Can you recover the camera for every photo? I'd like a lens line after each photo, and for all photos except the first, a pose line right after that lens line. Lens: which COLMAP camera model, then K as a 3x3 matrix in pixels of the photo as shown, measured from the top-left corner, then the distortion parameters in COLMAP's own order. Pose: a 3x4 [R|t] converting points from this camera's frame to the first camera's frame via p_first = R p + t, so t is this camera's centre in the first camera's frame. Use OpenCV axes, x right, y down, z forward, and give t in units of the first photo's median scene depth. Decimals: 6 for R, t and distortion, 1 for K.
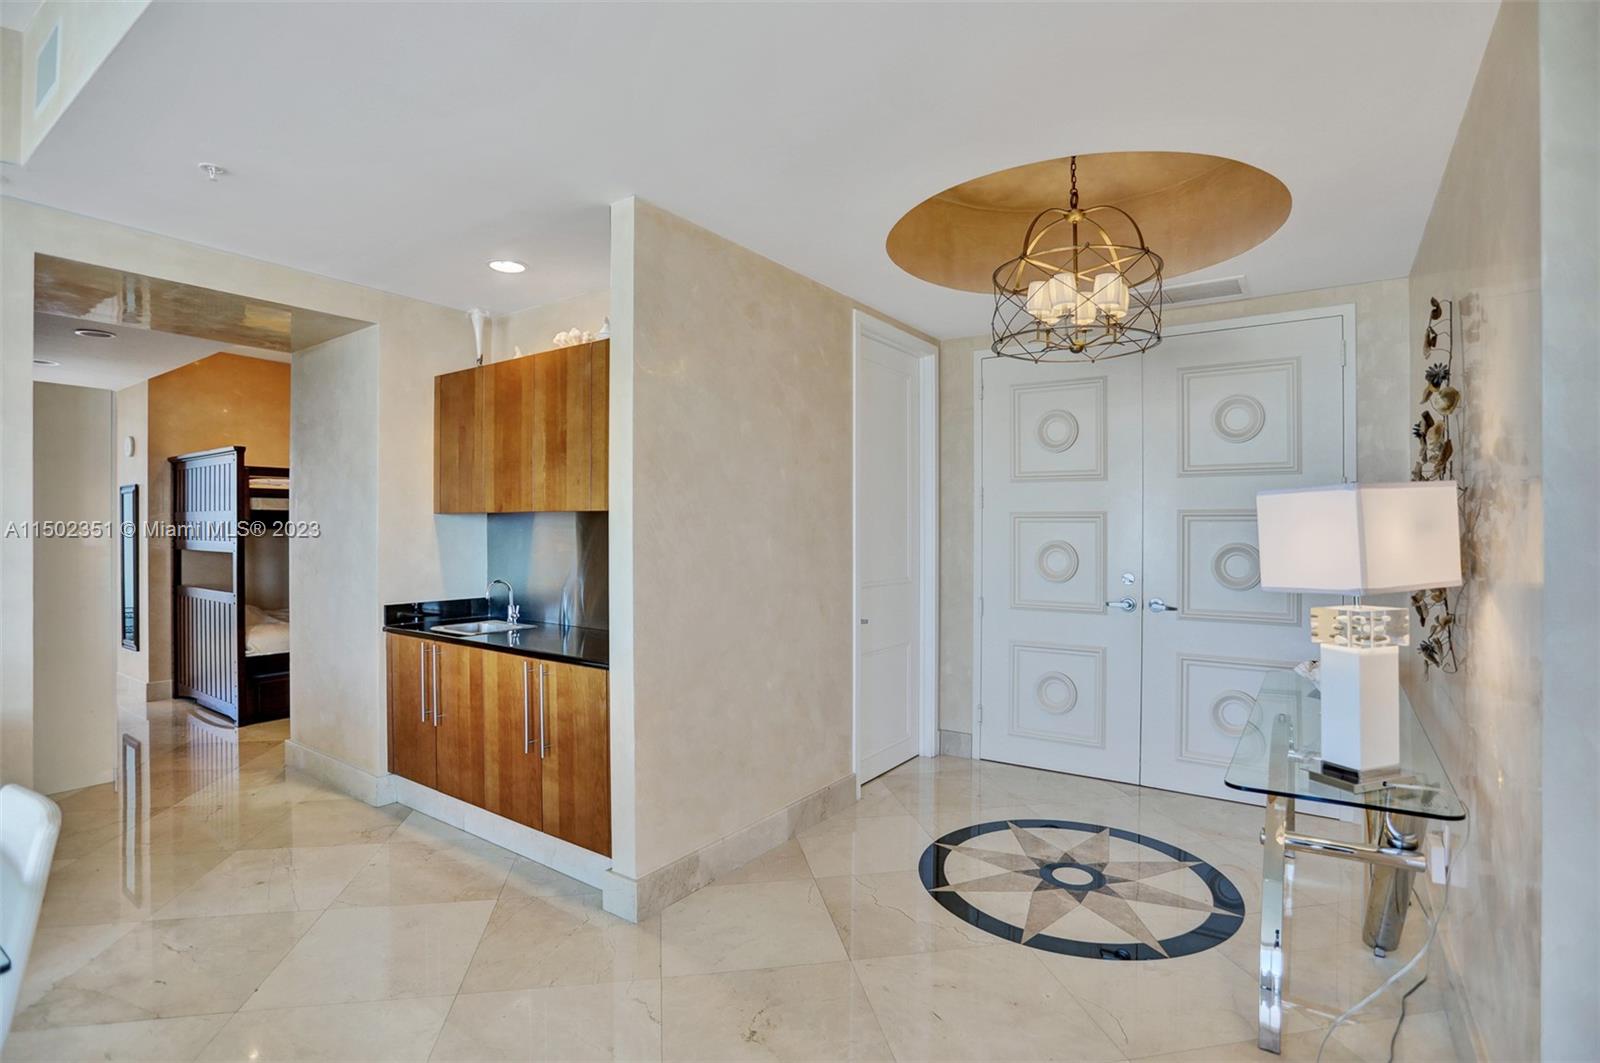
lens RADIAL K [[781.2, 0, 799.8], [0, 781.2, 530.8], [0, 0, 1]] dist [-0.061742, 0.023913]
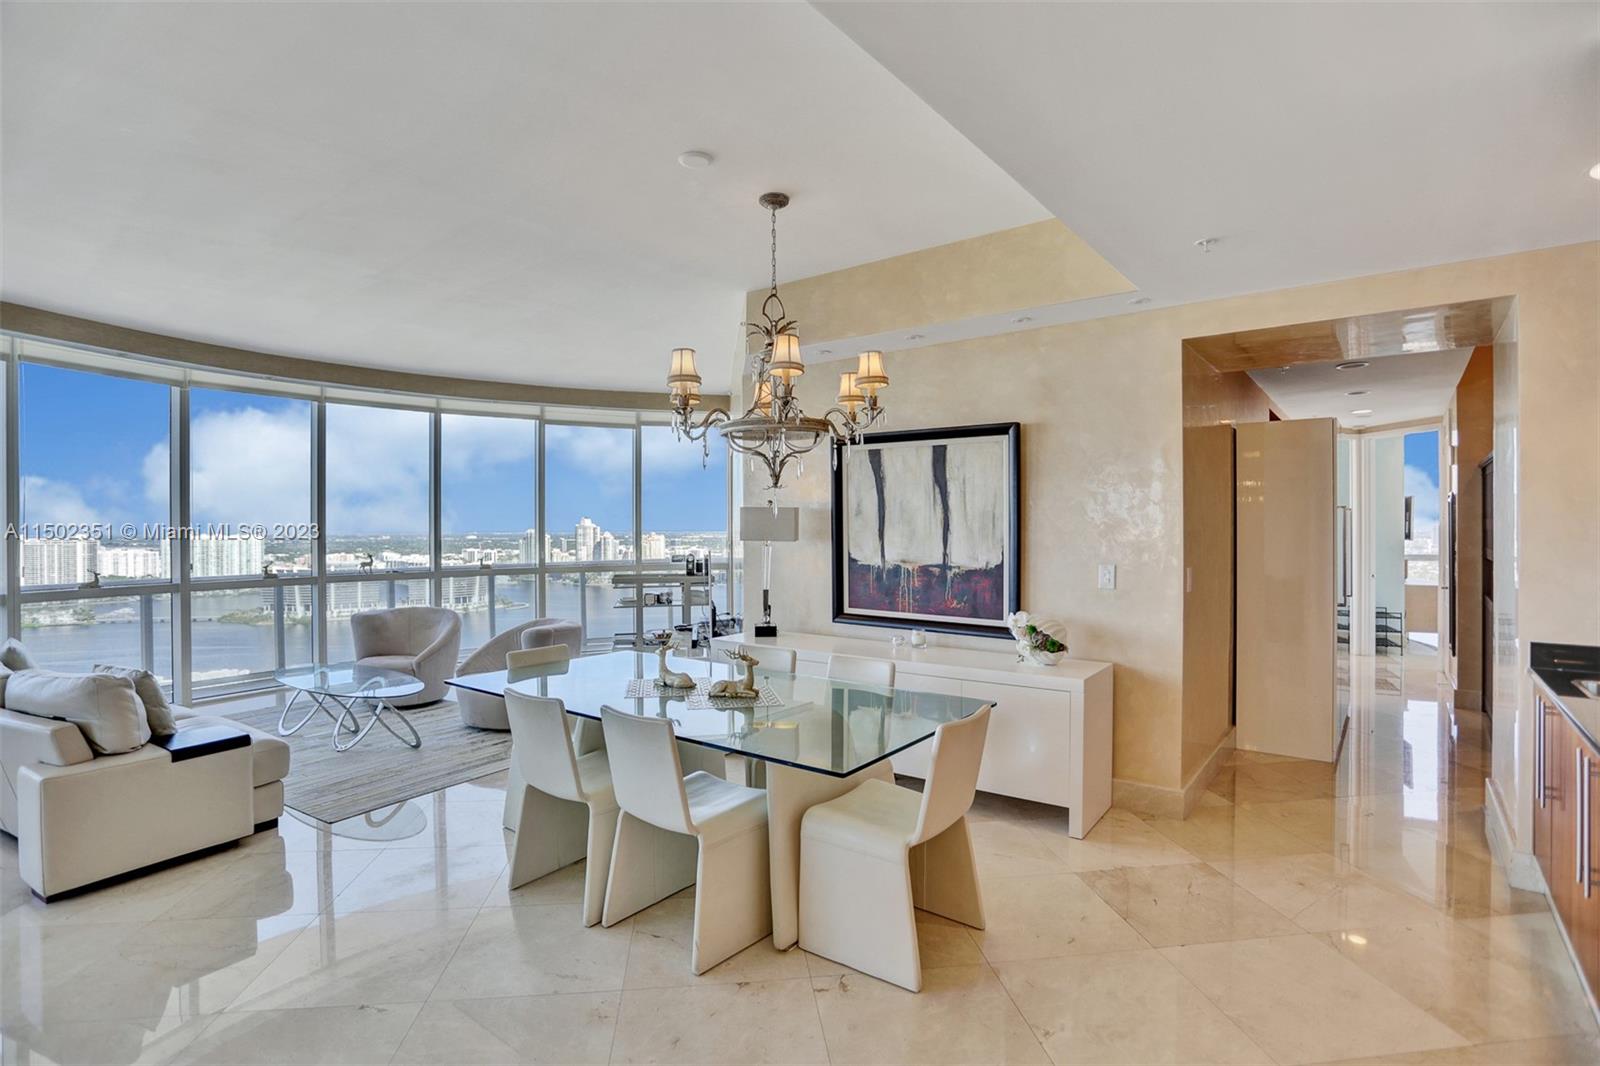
lens RADIAL K [[781.2, 0, 788.2], [0, 781.2, 522.8], [0, 0, 1]] dist [-0.061742, 0.023913]
pose [[-0.063507, -0.005203, -0.997968, 0.364044], [-0.000011, 0.999986, -0.005213, -0.028521], [0.997981, -0.000321, -0.063507, 0.341955]]
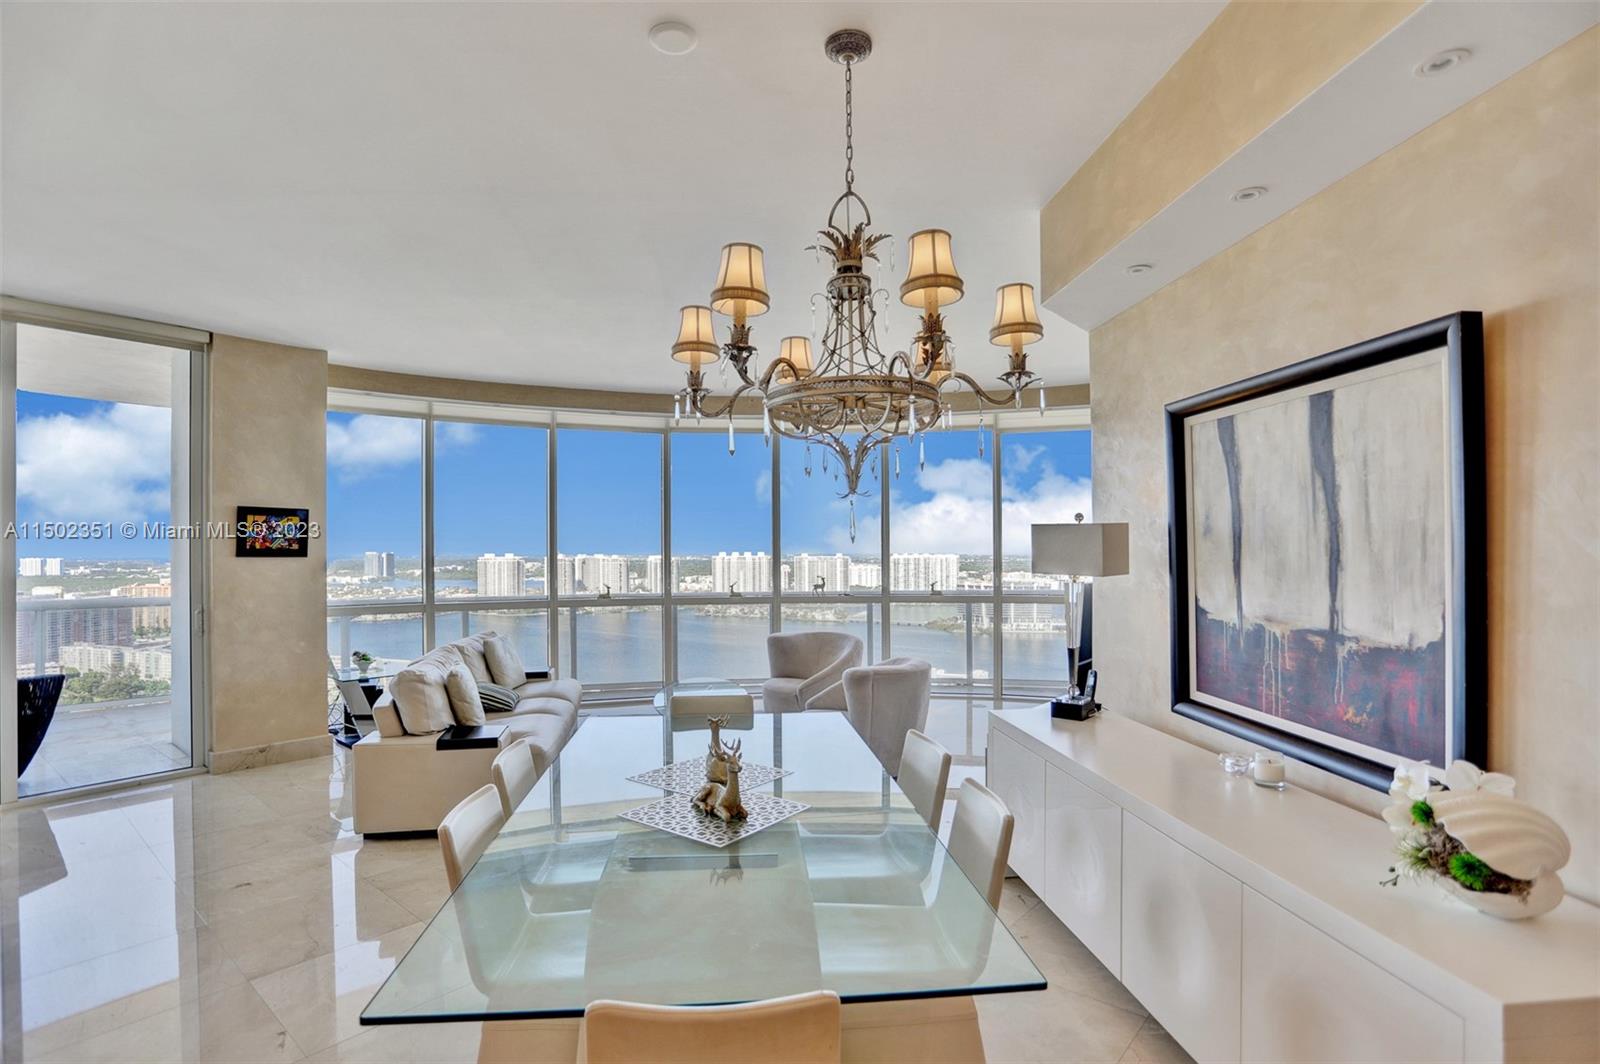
lens RADIAL K [[781.2, 0, 794.6], [0, 781.2, 538.3], [0, 0, 1]] dist [-0.061742, 0.023913]
pose [[-0.768699, -0.007814, -0.639563, -0.294051], [-0.000275, 0.999929, -0.011886, -0.036361], [0.639611, -0.008960, -0.768647, 0.782721]]
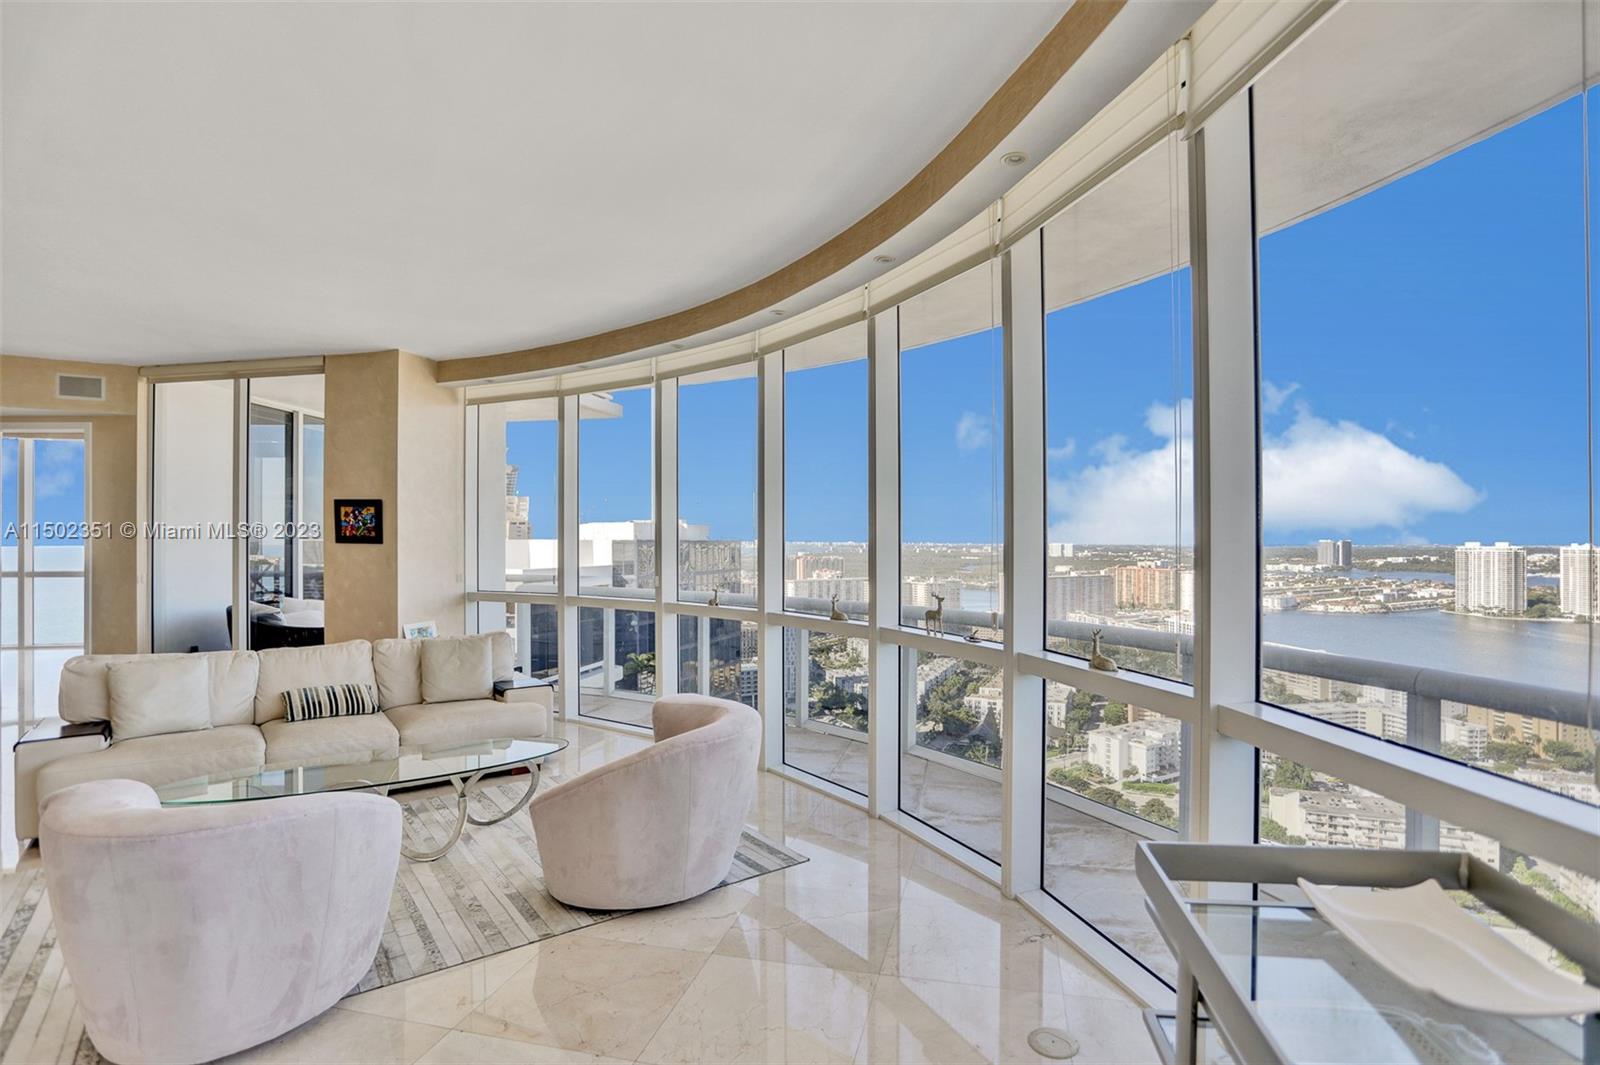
lens RADIAL K [[781.2, 0, 822.4], [0, 781.2, 539.0], [0, 0, 1]] dist [-0.061742, 0.023913]
pose [[-0.922353, 0.001956, 0.386344, -2.286002], [0.003470, 0.999989, 0.003222, -0.026832], [-0.386333, 0.004312, -0.922349, 0.051935]]
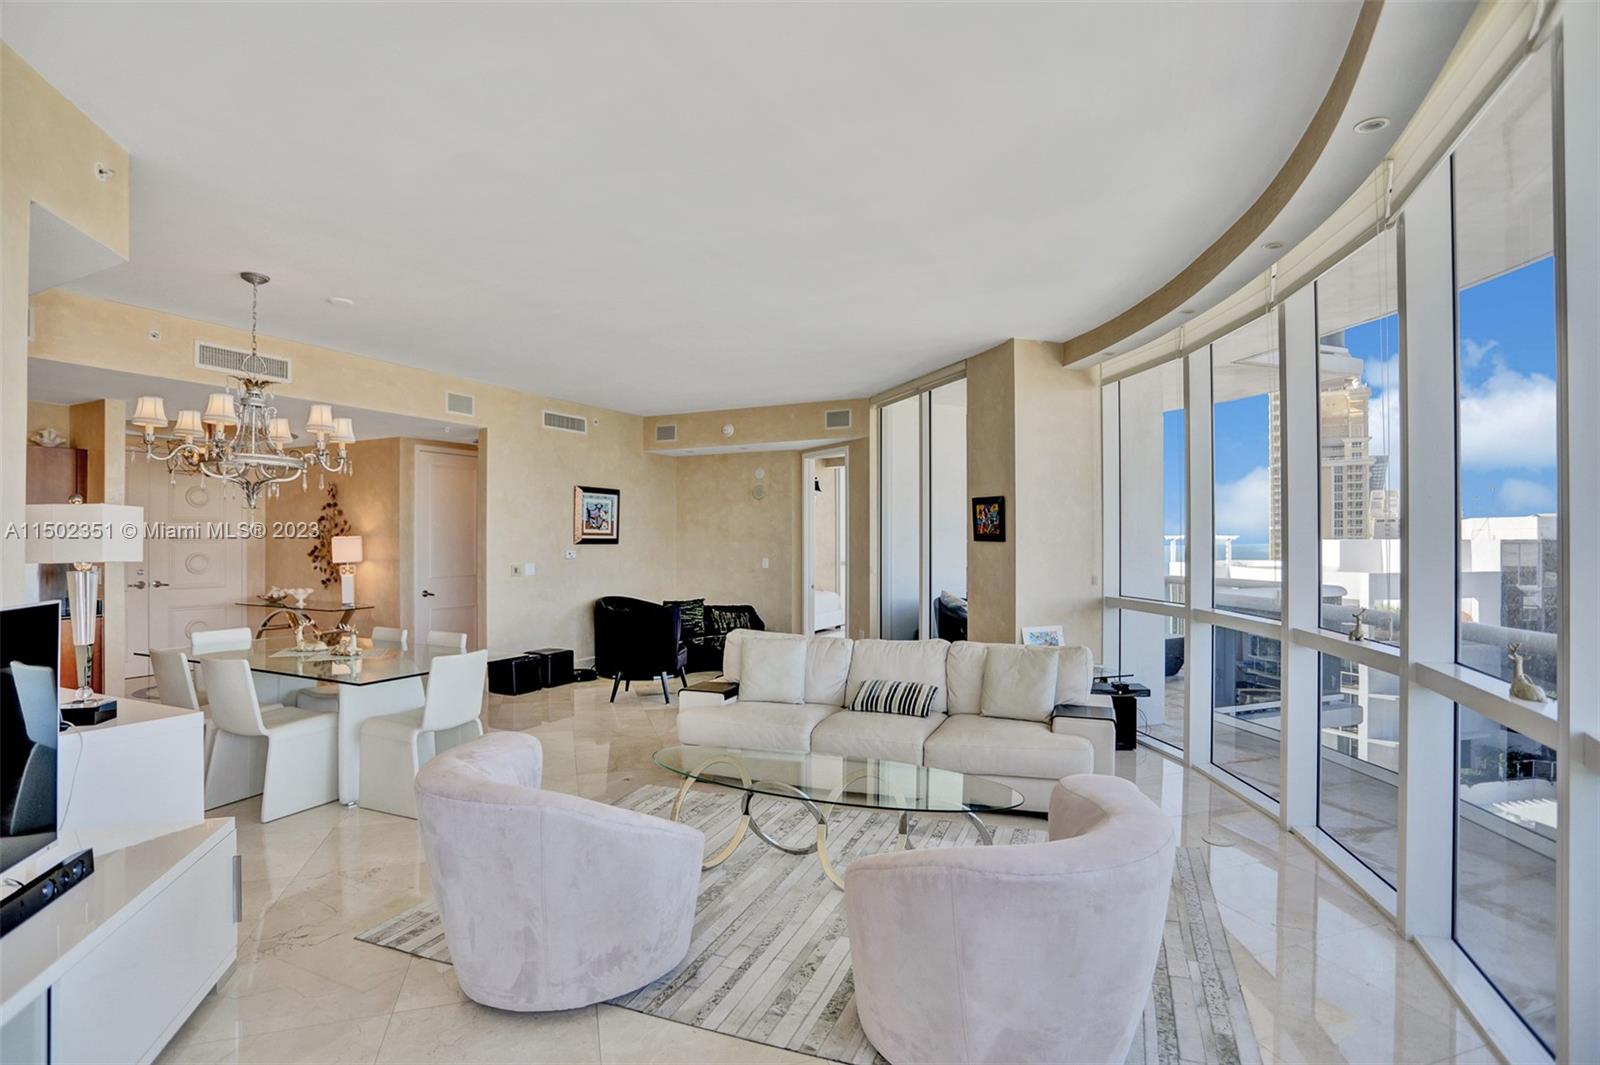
lens RADIAL K [[781.2, 0, 815.3], [0, 781.2, 534.2], [0, 0, 1]] dist [-0.061742, 0.023913]
pose [[-0.149917, 0.007336, 0.988671, -2.324368], [0.004681, 0.999967, -0.006710, -0.020965], [-0.988688, 0.003622, -0.149946, -0.547929]]
